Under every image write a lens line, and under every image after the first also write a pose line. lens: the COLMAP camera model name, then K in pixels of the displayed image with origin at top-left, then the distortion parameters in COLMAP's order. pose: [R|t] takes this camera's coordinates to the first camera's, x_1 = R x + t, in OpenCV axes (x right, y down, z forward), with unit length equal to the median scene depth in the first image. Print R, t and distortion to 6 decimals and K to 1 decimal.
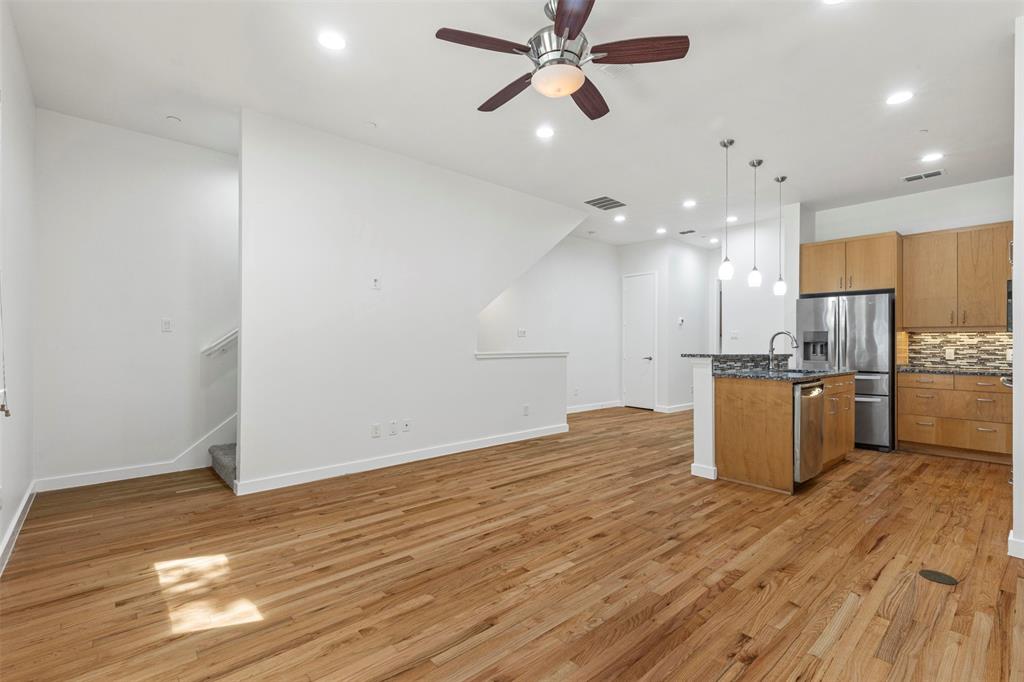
lens RADIAL K [[467.2, 0, 506.0], [0, 467.2, 338.1], [0, 0, 1]] dist [0.012581, -0.002630]
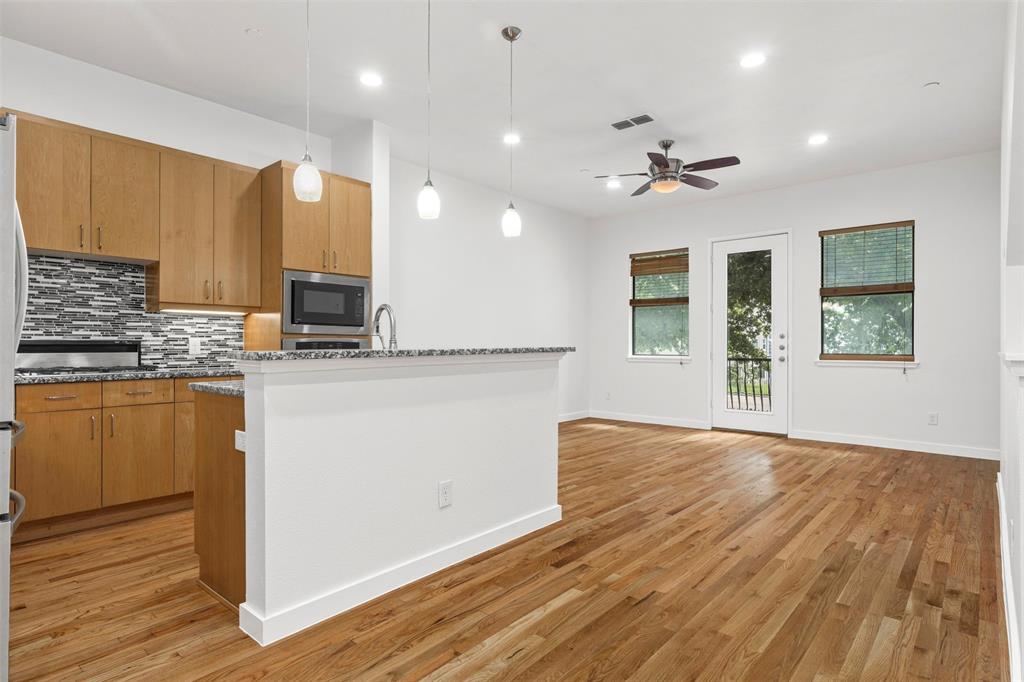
lens RADIAL K [[540.0, 0, 507.8], [0, 540.0, 346.5], [0, 0, 1]] dist [-0.000660, -0.000751]
pose [[-0.991701, -0.005390, -0.128456, 0.775577], [-0.004287, 0.999952, -0.008866, 0.052940], [0.128498, -0.008241, -0.991676, 2.387233]]
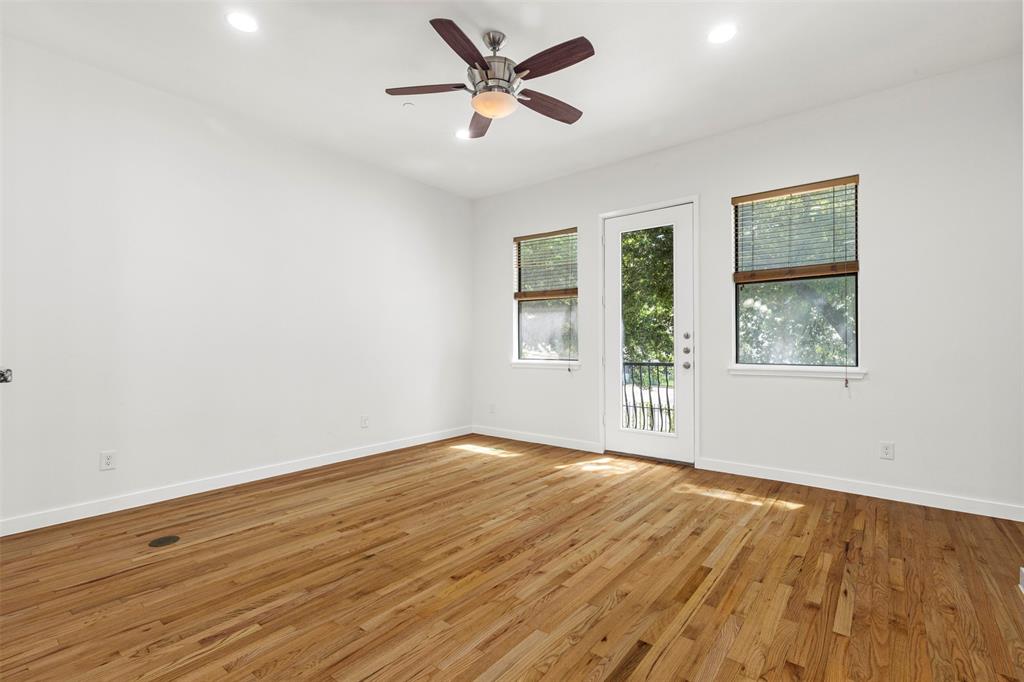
lens RADIAL K [[467.2, 0, 510.8], [0, 467.2, 341.5], [0, 0, 1]] dist [0.012581, -0.002630]
pose [[-0.983374, -0.003464, -0.181558, 0.225940], [-0.000270, 0.999845, -0.017611, 0.031844], [0.181591, -0.017269, -0.983223, 1.731961]]
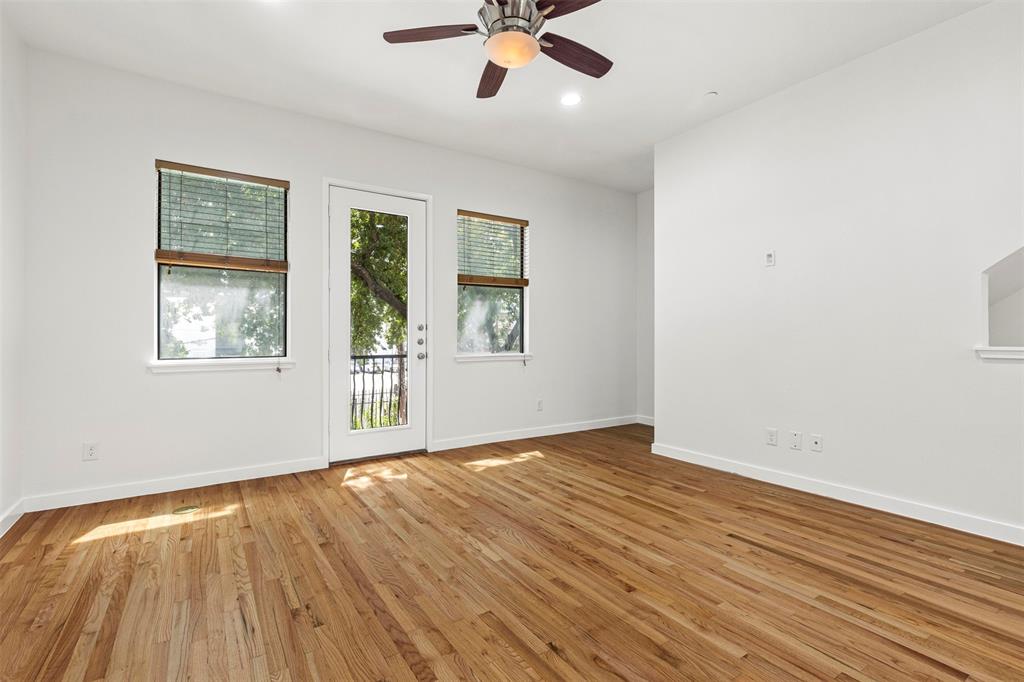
lens RADIAL K [[467.2, 0, 511.0], [0, 467.2, 338.6], [0, 0, 1]] dist [0.012581, -0.002630]
pose [[-0.137526, 0.000062, -0.990498, 0.857815], [0.009375, 0.999955, -0.001239, 0.027899], [0.990454, -0.009456, -0.137520, 0.927029]]
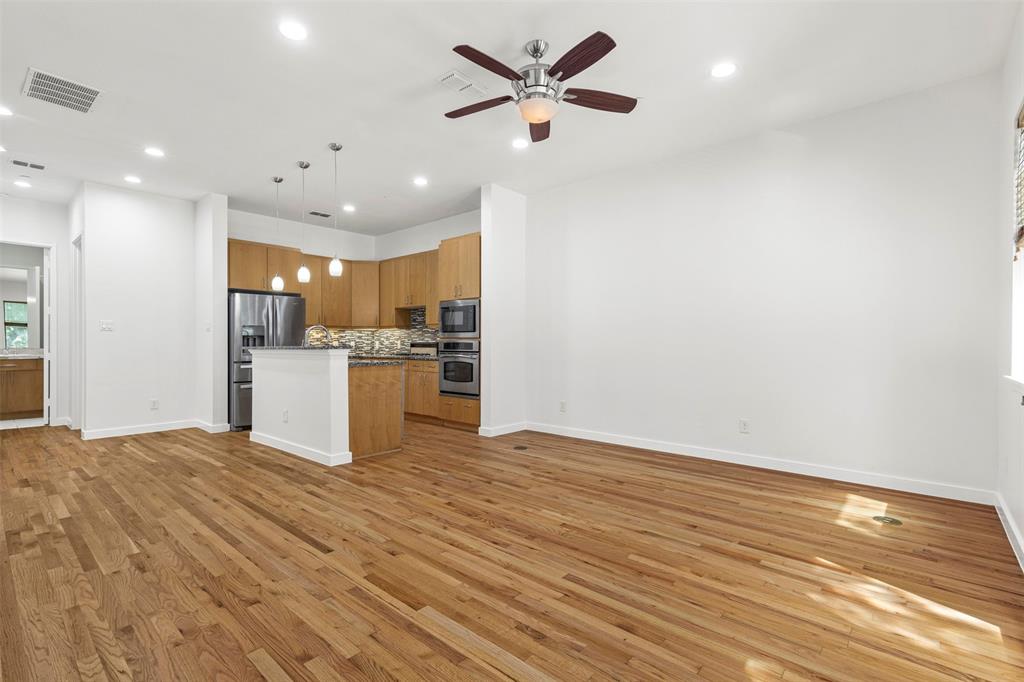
lens RADIAL K [[467.2, 0, 511.7], [0, 467.2, 350.9], [0, 0, 1]] dist [0.012581, -0.002630]
pose [[-0.134599, -0.021344, 0.990670, -0.860448], [-0.012144, 0.999728, 0.019889, 0.024664], [-0.990826, -0.009354, -0.134821, 1.002919]]
